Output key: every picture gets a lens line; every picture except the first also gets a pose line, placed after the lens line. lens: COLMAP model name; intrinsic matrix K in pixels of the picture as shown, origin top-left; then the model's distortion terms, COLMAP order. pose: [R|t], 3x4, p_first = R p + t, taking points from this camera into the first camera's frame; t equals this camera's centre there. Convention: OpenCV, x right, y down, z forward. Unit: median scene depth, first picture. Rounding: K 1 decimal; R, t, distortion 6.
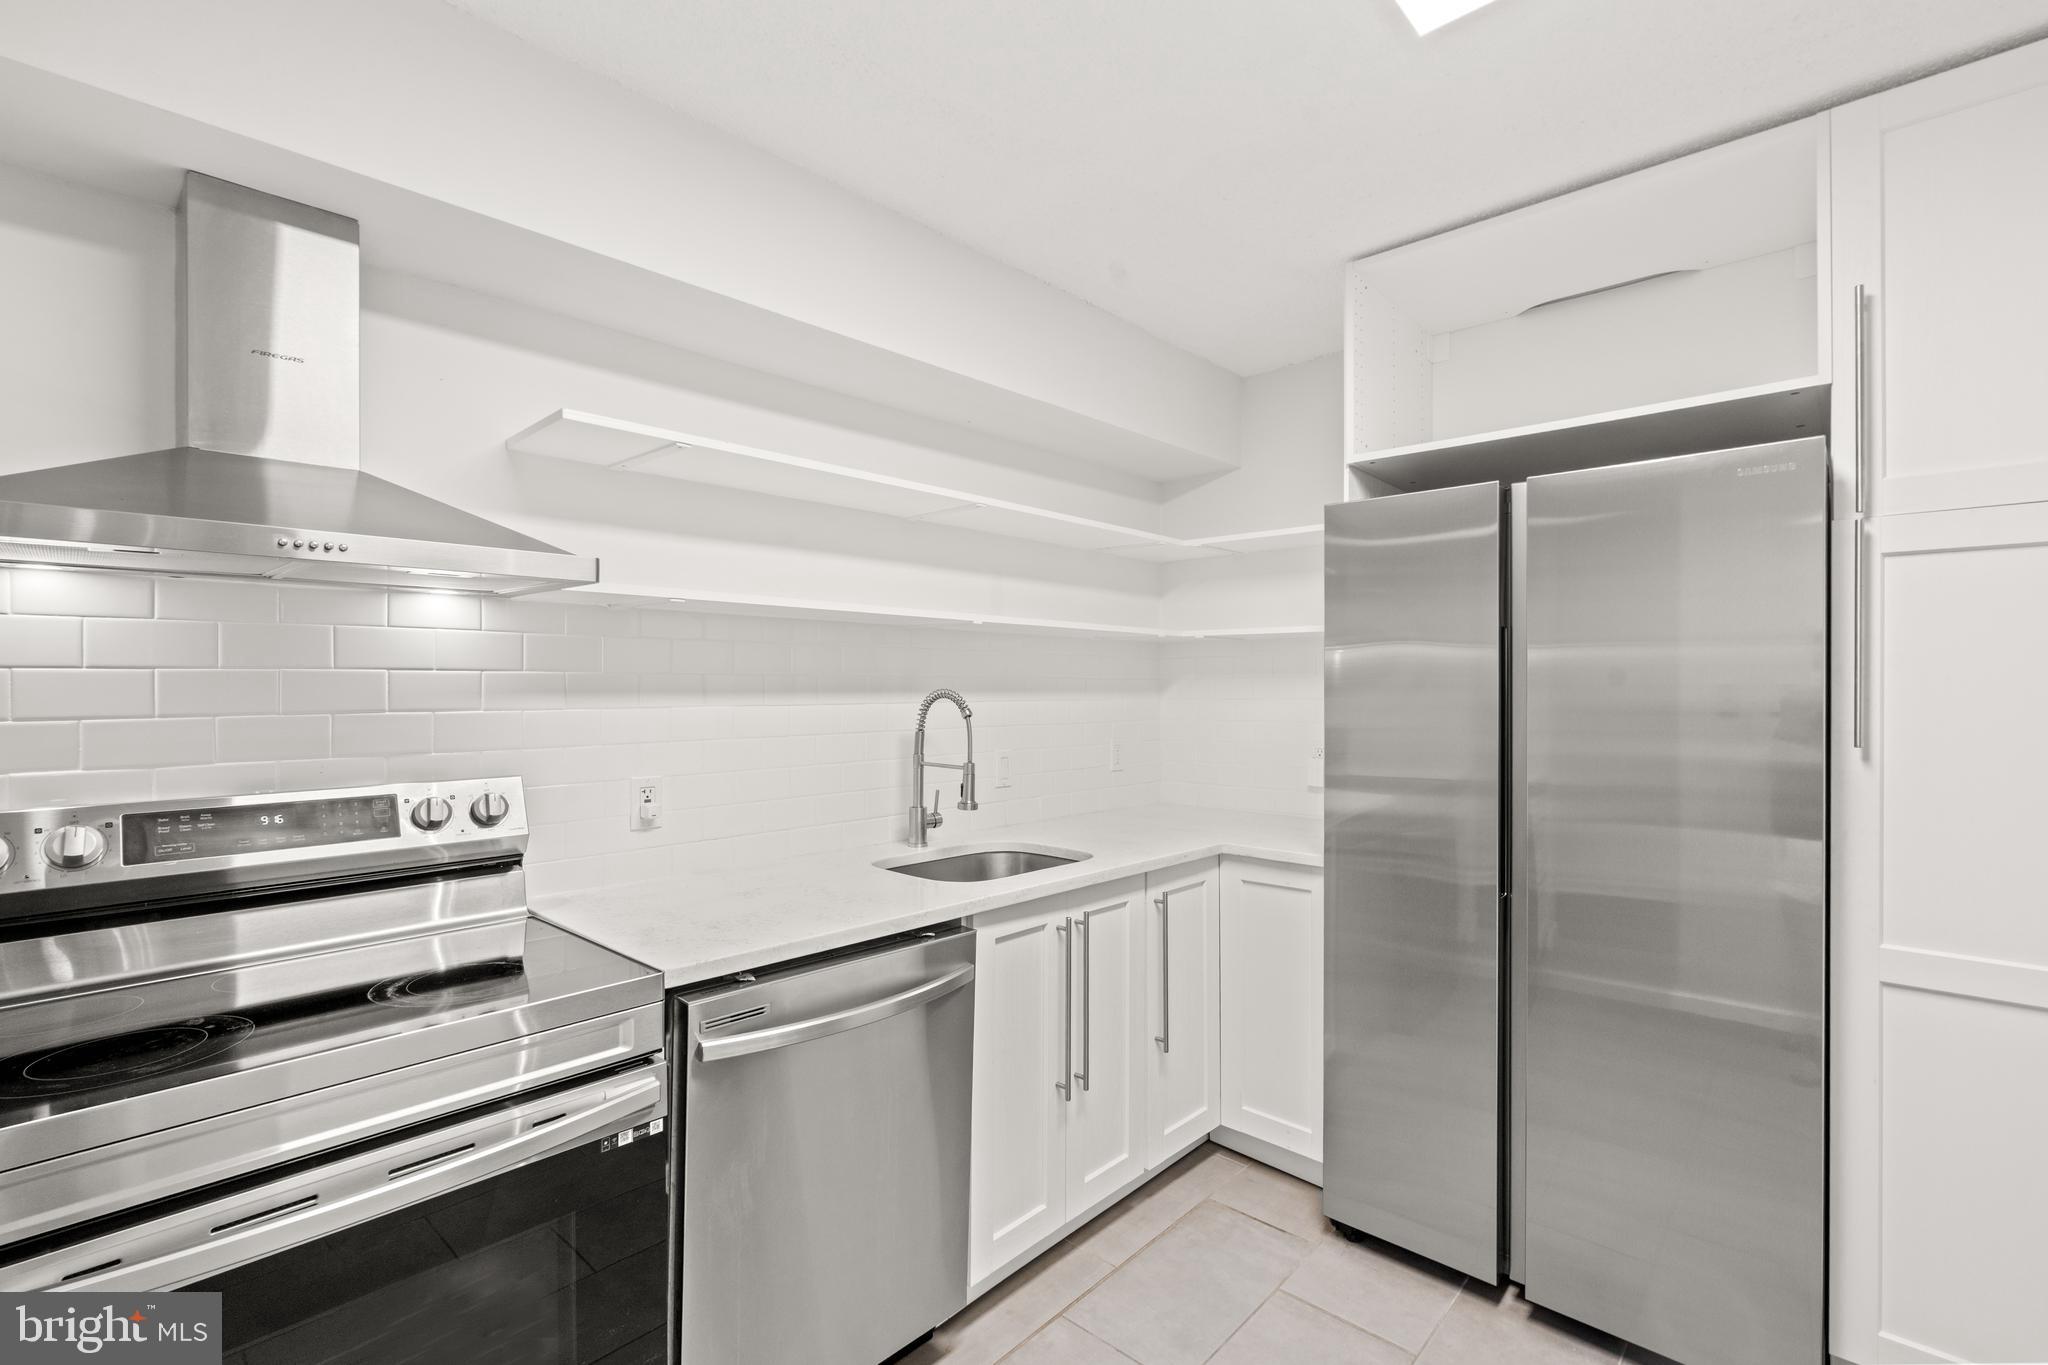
lens RADIAL K [[903.0, 0, 1013.6], [0, 903.0, 684.5], [0, 0, 1]] dist [-0.003123, -0.000063]
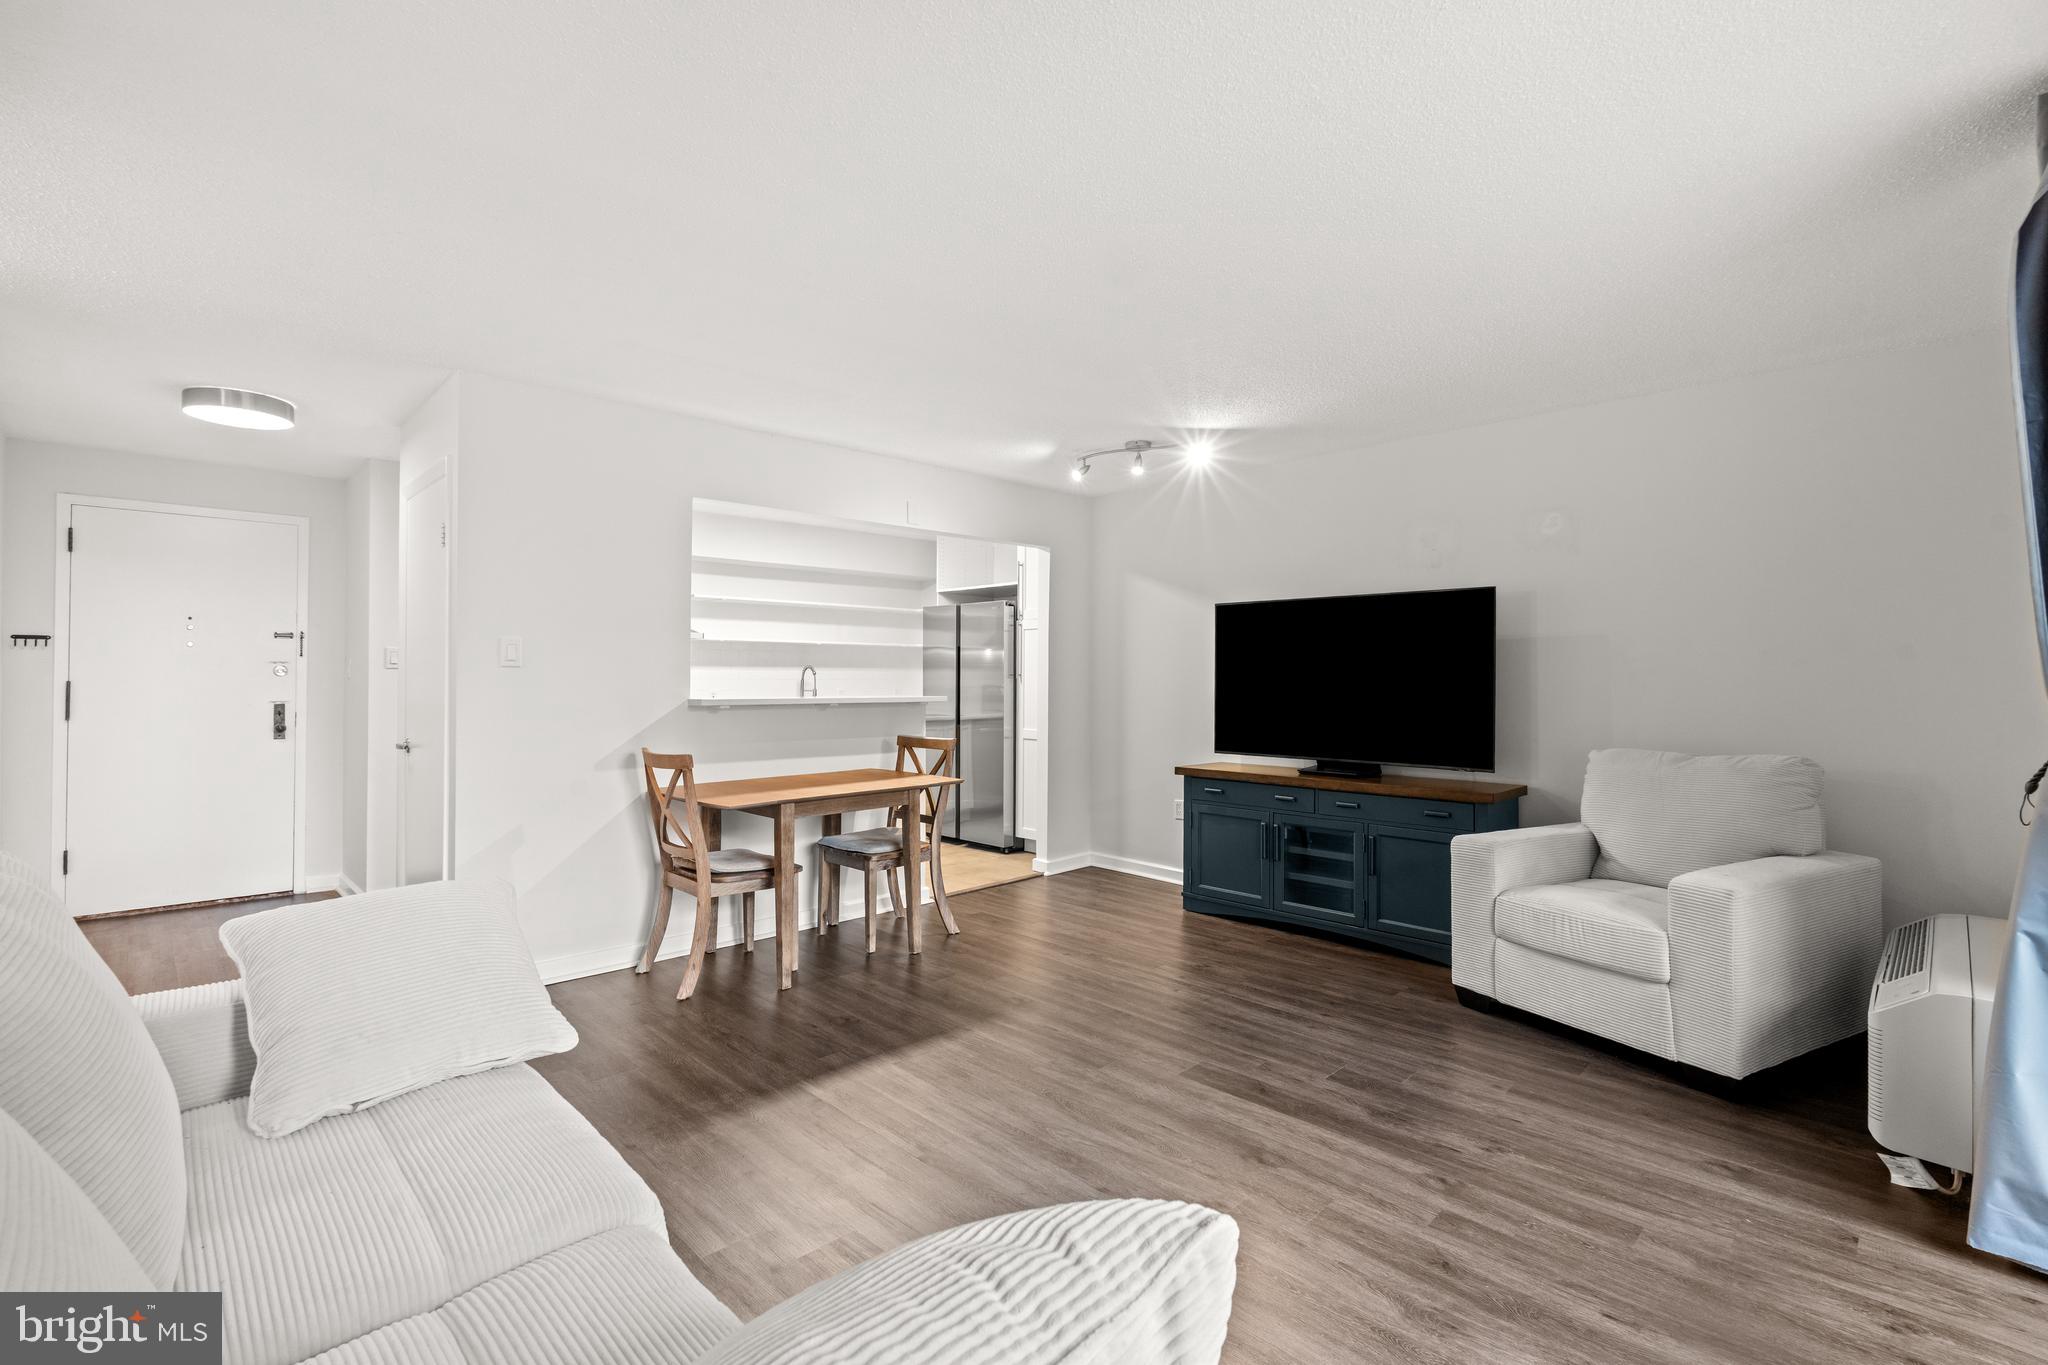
lens RADIAL K [[912.7, 0, 1017.4], [0, 912.7, 675.6], [0, 0, 1]] dist [-0.003427, 0.000074]
pose [[0.998995, -0.000210, -0.044811, 0.882972], [0.000143, 0.999999, -0.001497, 0.050909], [0.044812, 0.001489, 0.998994, -2.360298]]
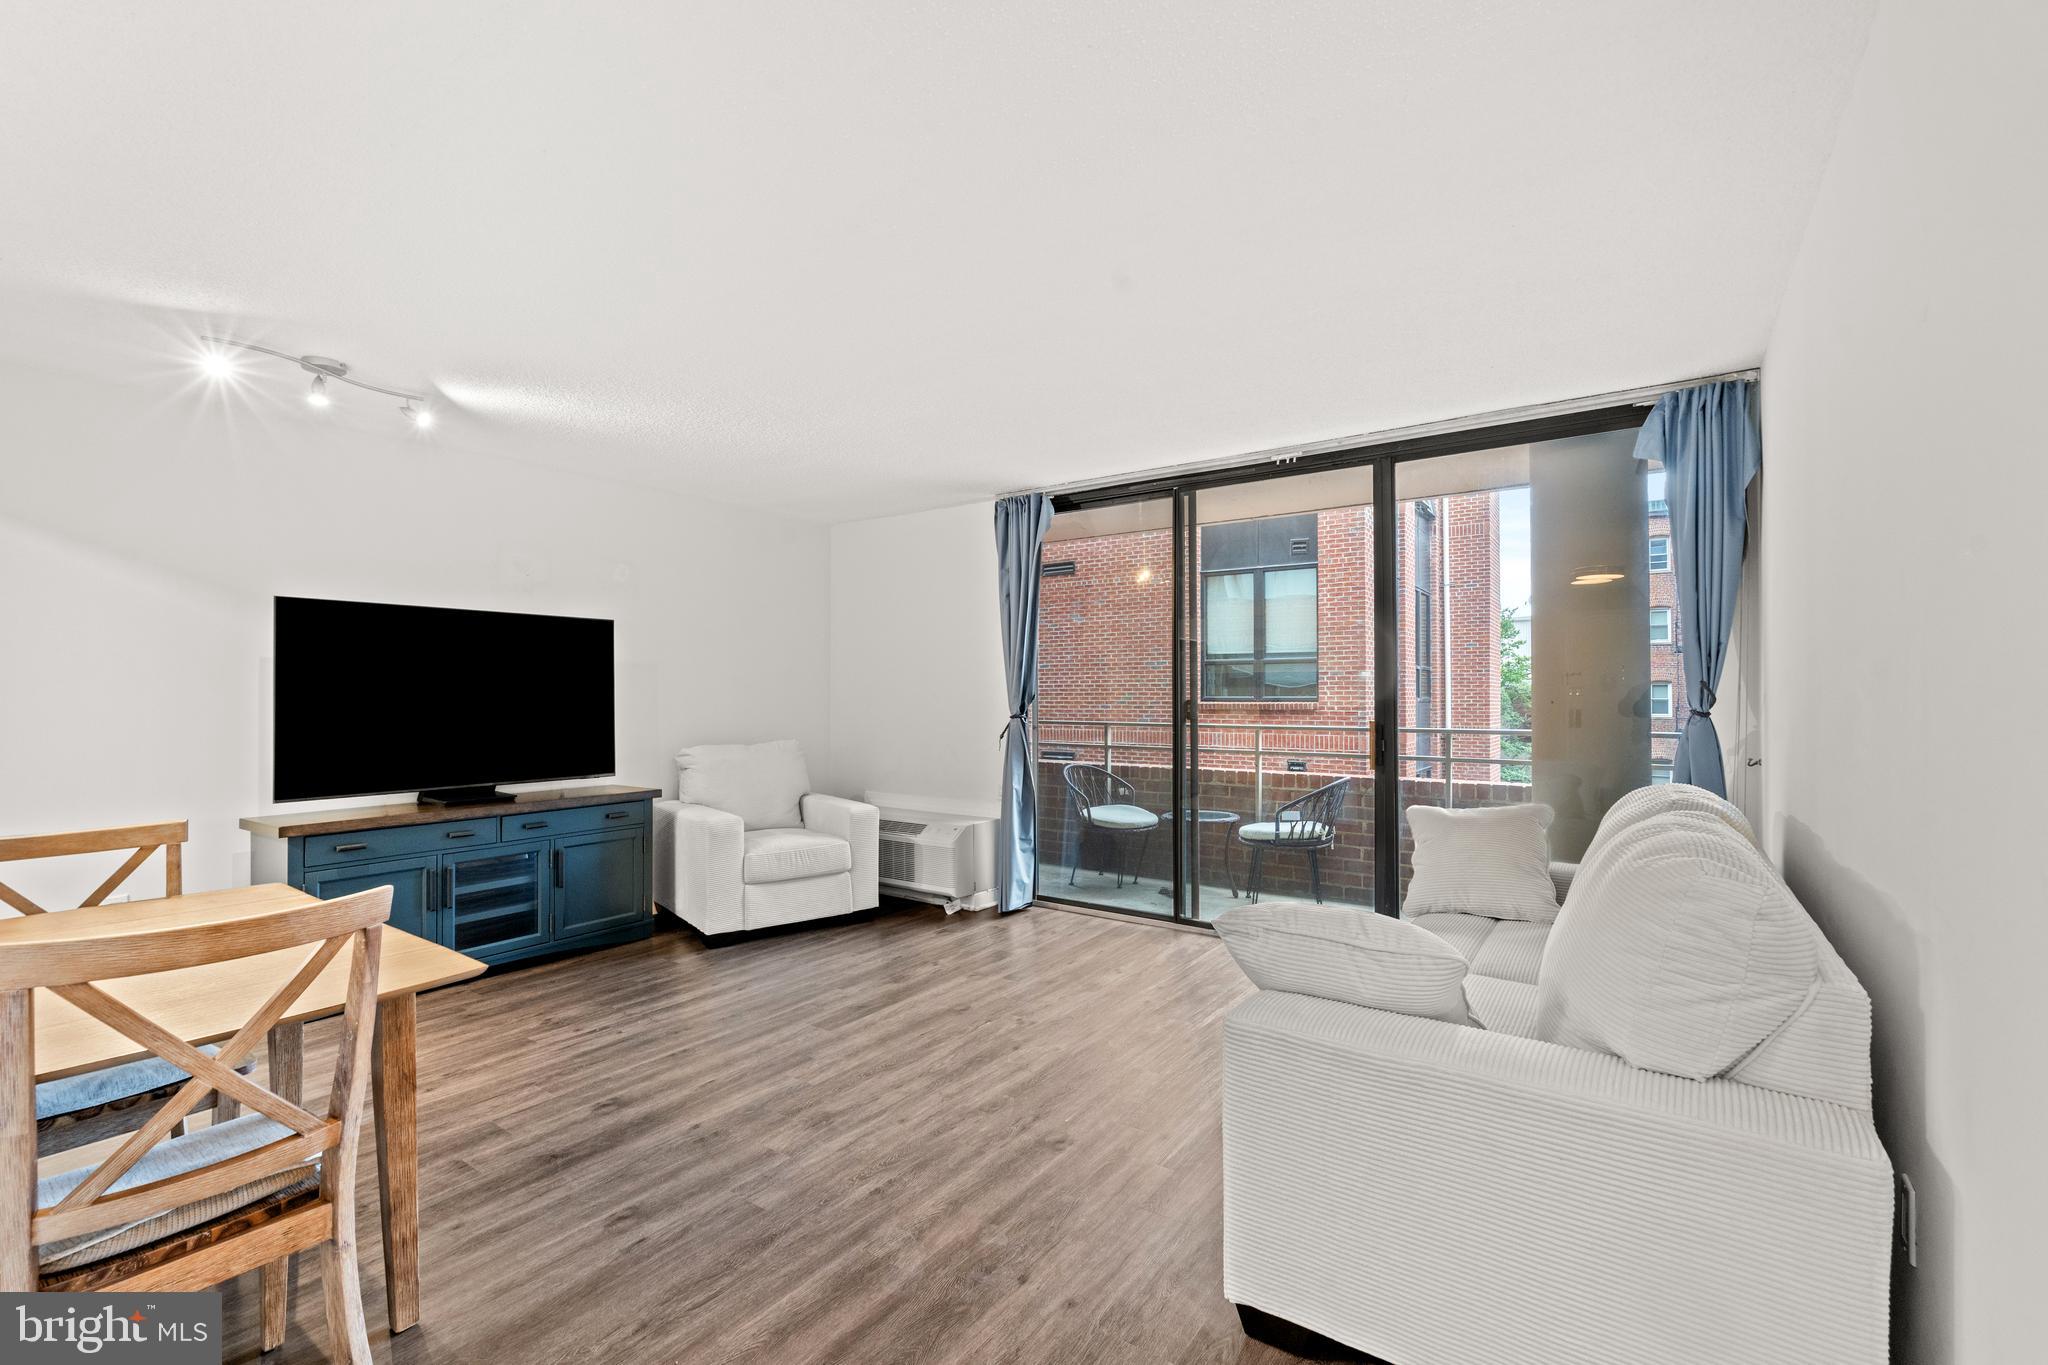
lens RADIAL K [[903.0, 0, 1013.6], [0, 903.0, 684.5], [0, 0, 1]] dist [-0.003123, -0.000063]
pose [[-0.139554, 0.008337, 0.990179, -0.644485], [-0.000613, 0.999964, -0.008506, 0.040522], [-0.990214, -0.001794, -0.139544, -1.030890]]
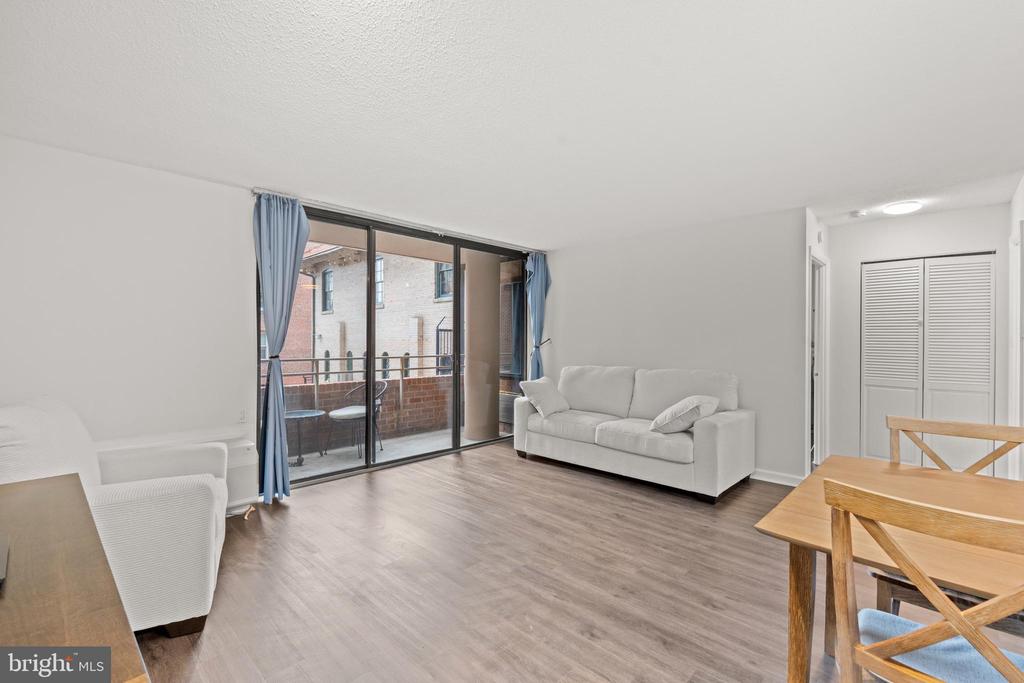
lens RADIAL K [[451.5, 0, 513.7], [0, 451.5, 341.2], [0, 0, 1]] dist [0.000055, 0.000061]
pose [[-0.999967, -0.005578, -0.005867, 0.987540], [-0.005561, 0.999980, -0.002971, 0.049108], [0.005884, -0.002938, -0.999978, 0.356301]]
